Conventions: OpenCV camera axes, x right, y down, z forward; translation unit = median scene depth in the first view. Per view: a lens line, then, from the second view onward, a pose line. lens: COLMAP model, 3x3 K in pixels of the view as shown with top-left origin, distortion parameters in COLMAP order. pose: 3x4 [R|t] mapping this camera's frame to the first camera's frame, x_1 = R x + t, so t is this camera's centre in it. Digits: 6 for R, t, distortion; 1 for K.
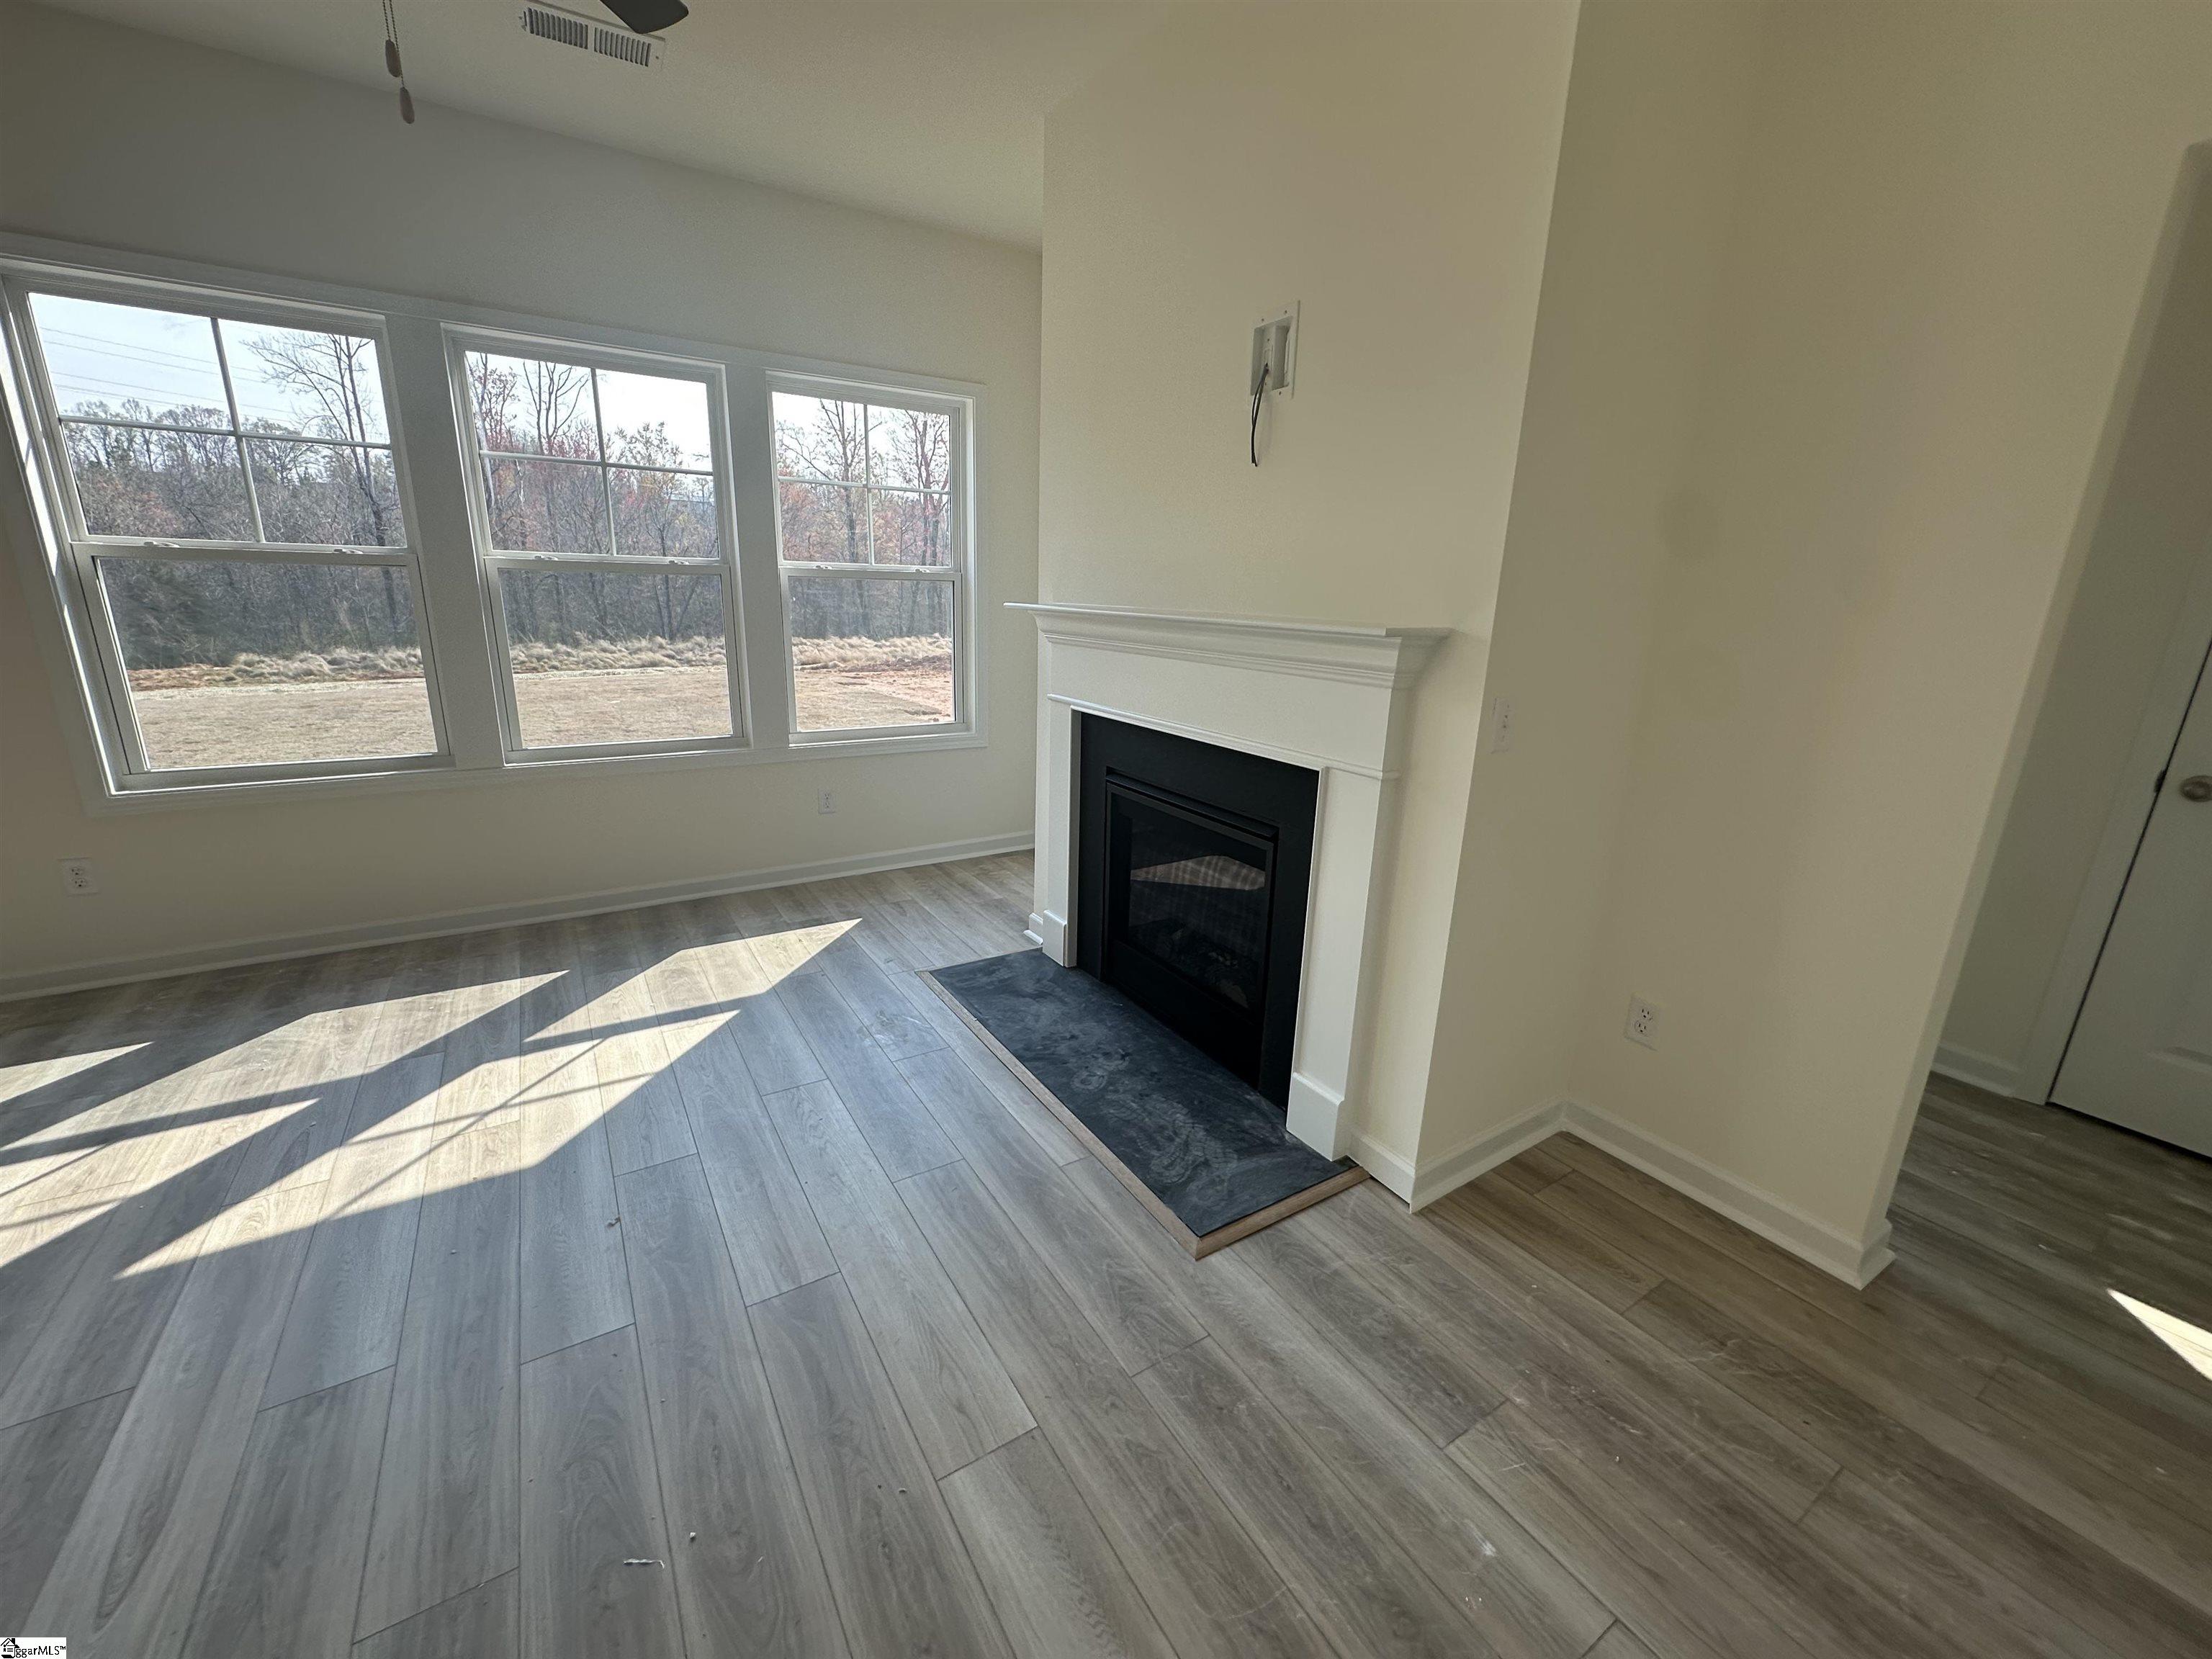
lens RADIAL K [[881.4, 0, 1100.4], [0, 881.4, 827.4], [0, 0, 1]] dist [-0.004035, 0.000844]
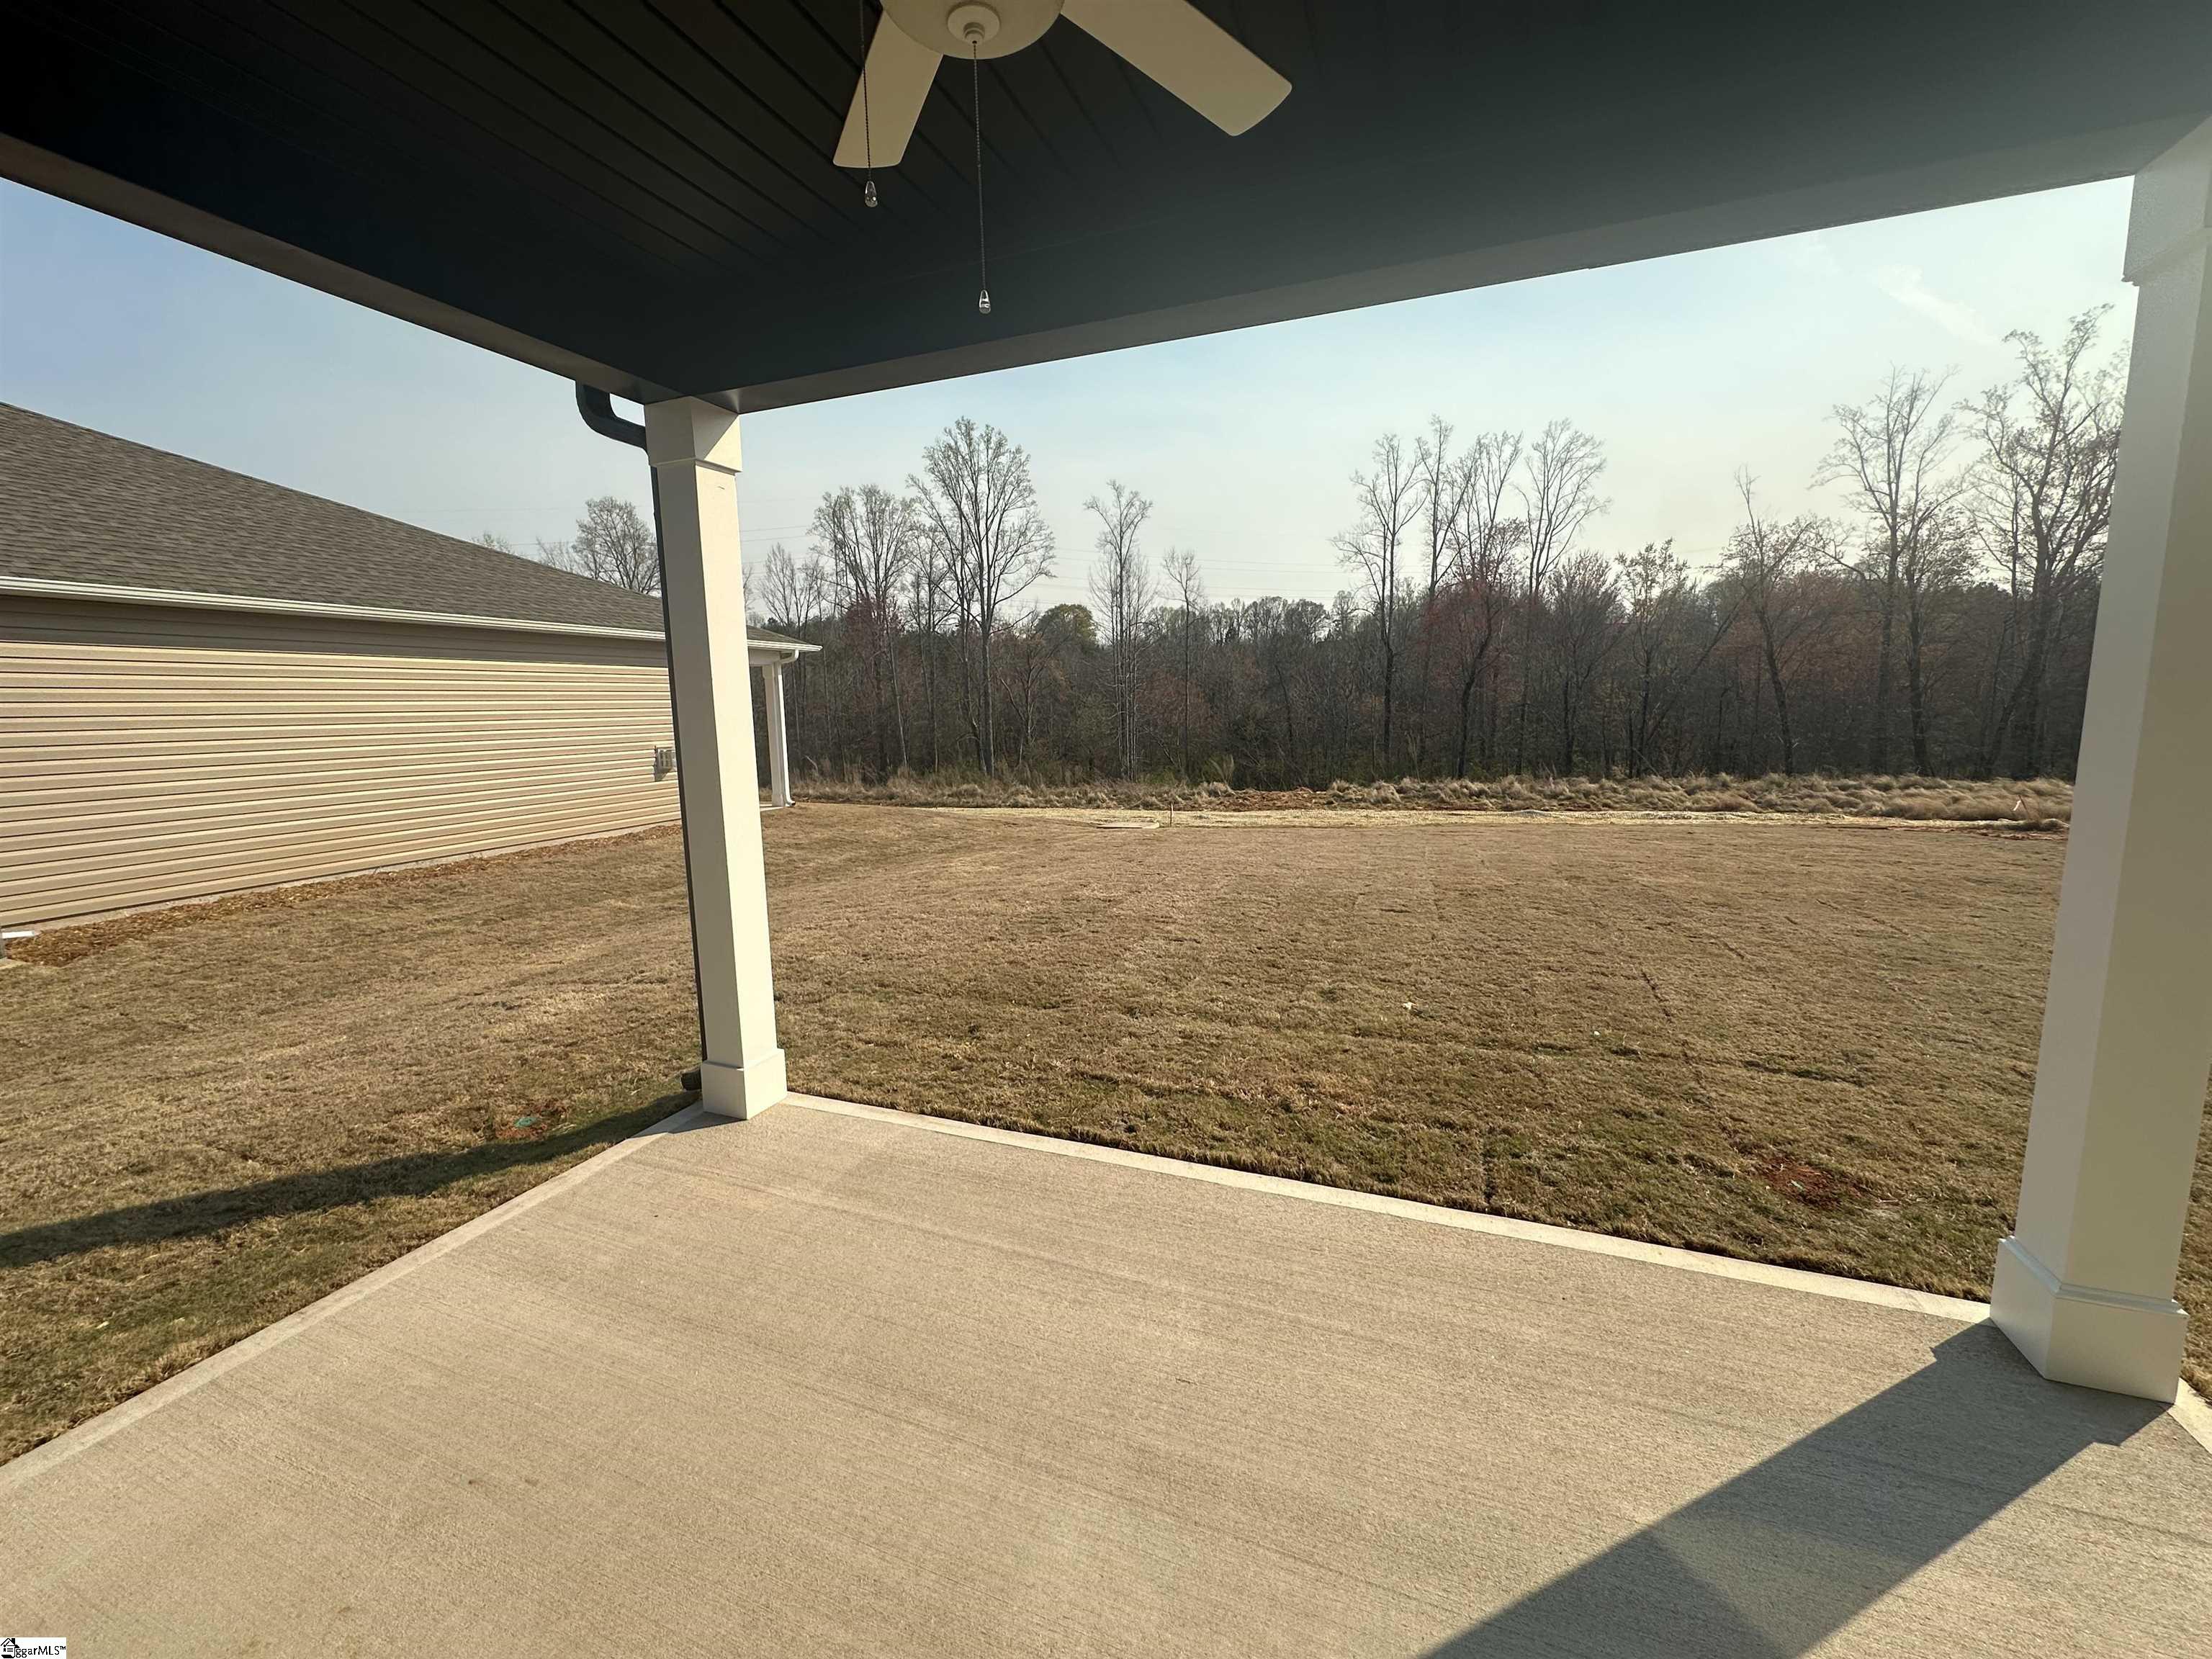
lens RADIAL K [[881.4, 0, 1100.7], [0, 881.4, 825.4], [0, 0, 1]] dist [-0.004035, 0.000844]
pose [[0.591768, 0.072230, -0.802866, -1.816312], [-0.181824, 0.982271, -0.045647, -0.241386], [0.785334, 0.172993, 0.594410, 0.566688]]
